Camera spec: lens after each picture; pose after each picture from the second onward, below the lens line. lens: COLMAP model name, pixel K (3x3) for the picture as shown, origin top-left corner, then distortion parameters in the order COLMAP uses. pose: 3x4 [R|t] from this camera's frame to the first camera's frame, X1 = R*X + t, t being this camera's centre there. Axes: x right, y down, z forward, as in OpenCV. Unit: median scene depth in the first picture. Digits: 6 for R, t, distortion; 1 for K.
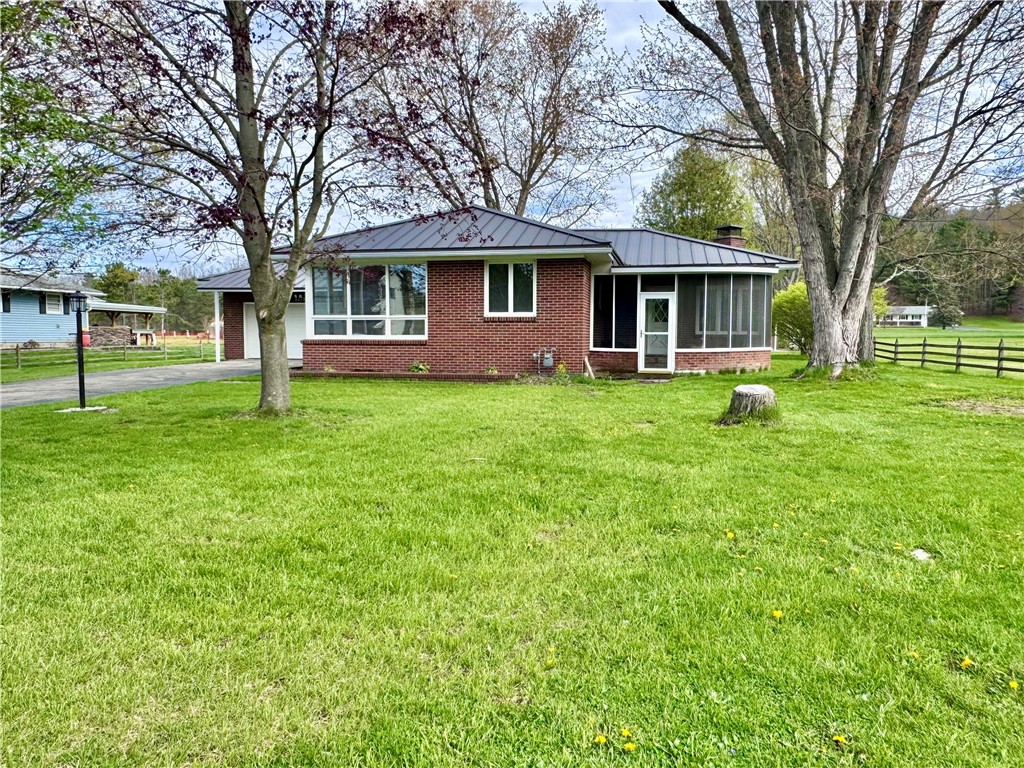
lens RADIAL K [[706.6, 0, 510.1], [0, 706.6, 384.0], [0, 0, 1]] dist [0.027582, -0.030172]
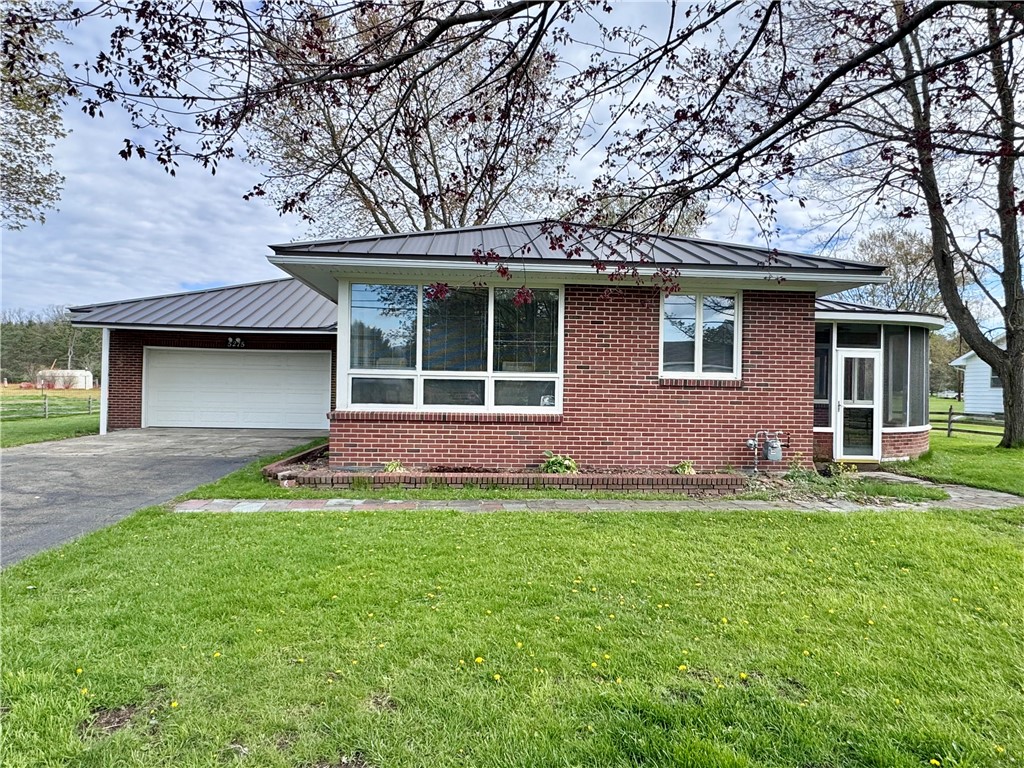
lens RADIAL K [[629.1, 0, 511.7], [0, 629.1, 381.1], [0, 0, 1]] dist [-0.000529, -0.000097]
pose [[0.956523, 0.017567, 0.291128, -0.309490], [0.006695, 0.996599, -0.082135, -0.046987], [-0.291581, 0.080514, 0.953152, 0.499872]]
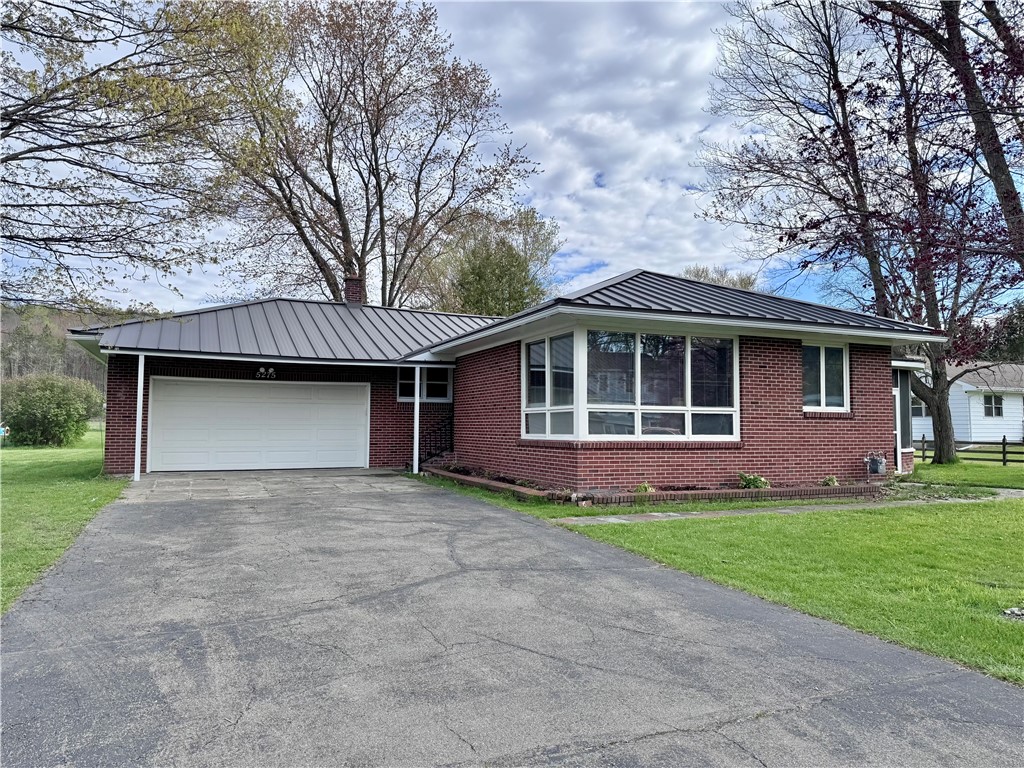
lens RADIAL K [[706.6, 0, 511.2], [0, 706.6, 387.0], [0, 0, 1]] dist [0.027582, -0.030172]
pose [[0.814126, 0.035214, 0.579619, -0.730366], [0.036069, 0.993165, -0.111002, -0.045118], [-0.579567, 0.111276, 0.807292, 0.534005]]
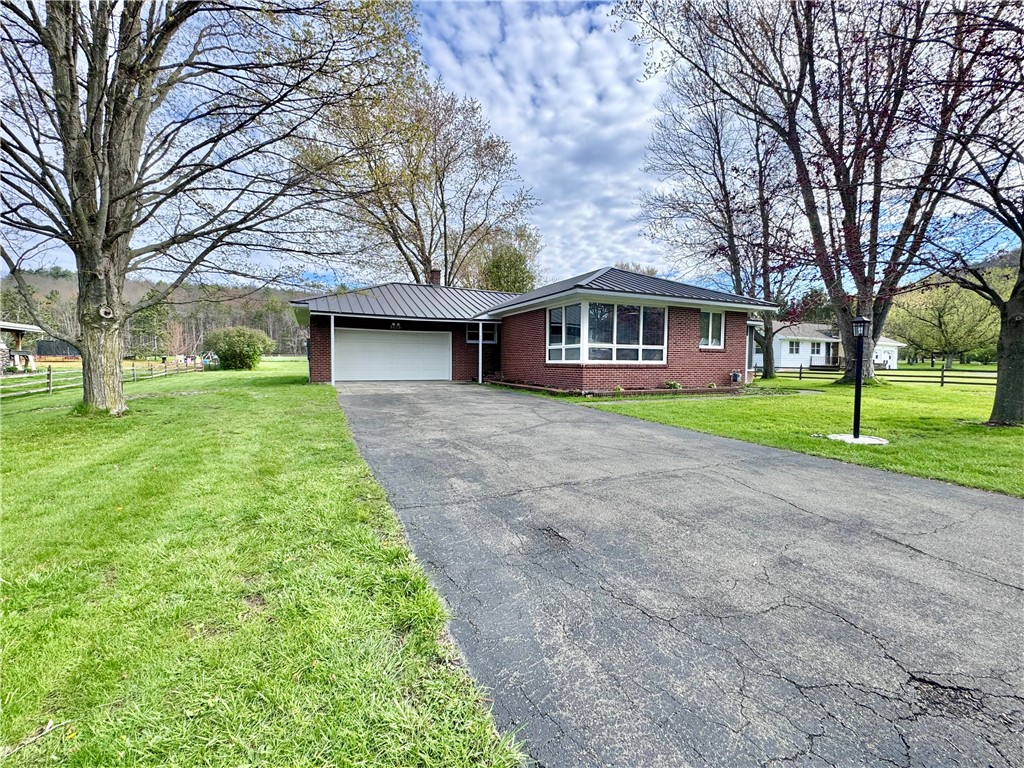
lens RADIAL K [[441.9, 0, 508.4], [0, 441.9, 382.9], [0, 0, 1]] dist [-0.003179, 0.000239]
pose [[0.796293, -0.025066, 0.604392, -0.863133], [0.035941, 0.999336, -0.005906, -0.032402], [-0.603843, 0.026425, 0.796666, 0.505036]]
